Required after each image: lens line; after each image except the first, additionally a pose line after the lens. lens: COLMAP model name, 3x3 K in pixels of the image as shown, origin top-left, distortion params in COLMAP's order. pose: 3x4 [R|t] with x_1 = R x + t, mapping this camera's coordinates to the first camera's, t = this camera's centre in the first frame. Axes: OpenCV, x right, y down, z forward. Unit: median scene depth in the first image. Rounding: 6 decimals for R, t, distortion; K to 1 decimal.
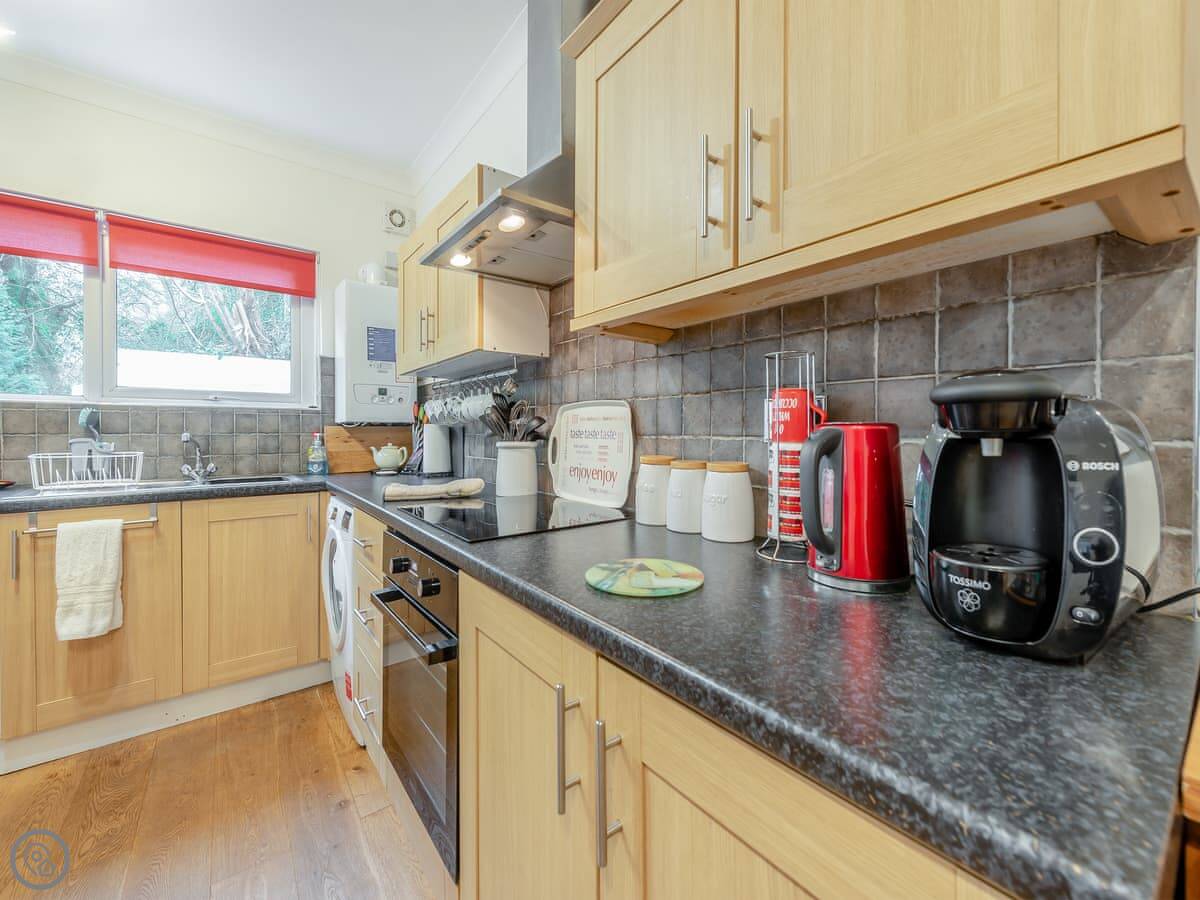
lens RADIAL K [[484.2, 0, 608.1], [0, 484.2, 437.4], [0, 0, 1]] dist [0.010923, -0.003014]
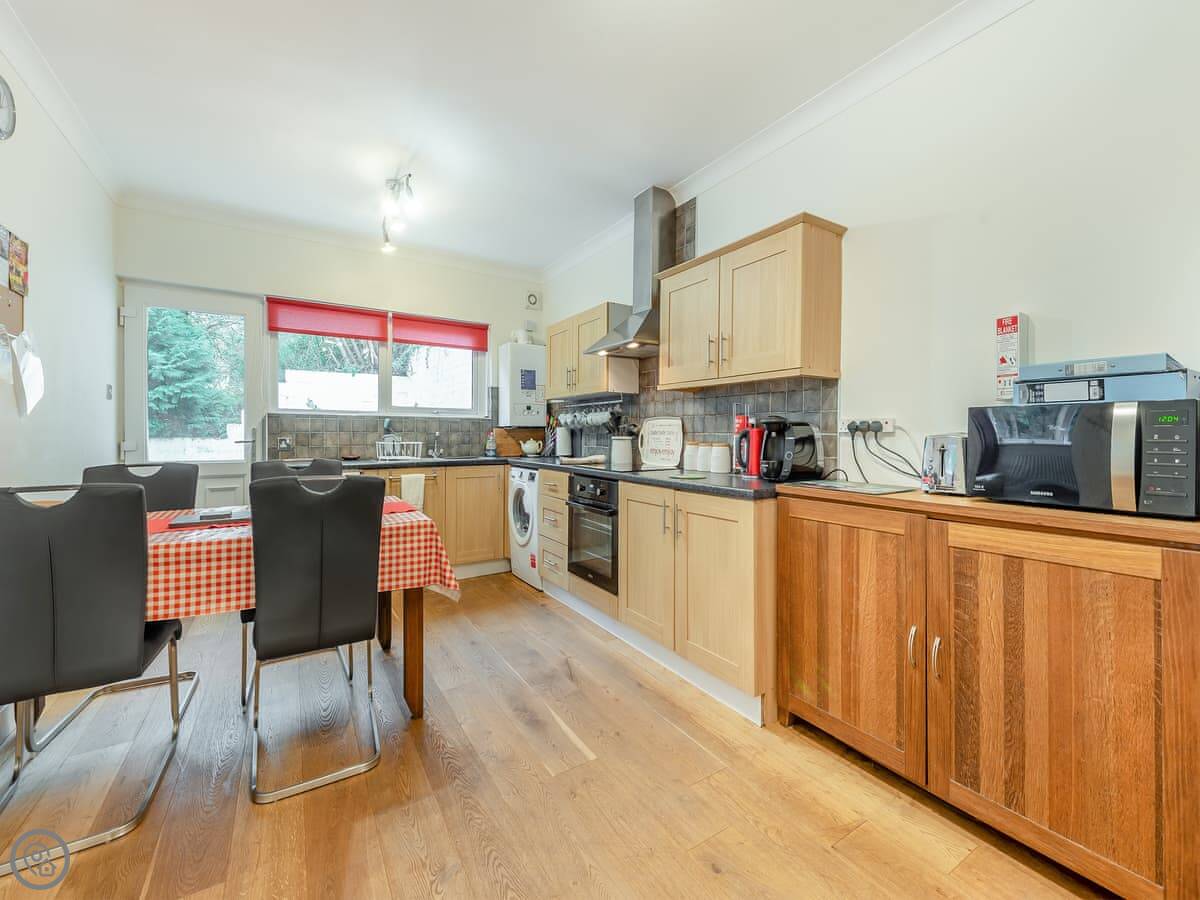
lens RADIAL K [[497.9, 0, 590.7], [0, 497.9, 439.9], [0, 0, 1]] dist [0.002820, -0.000788]
pose [[0.993128, 0.006898, -0.116830, -0.078867], [-0.007165, 0.999973, -0.001866, 0.027165], [0.116814, 0.002690, 0.993150, -1.038001]]
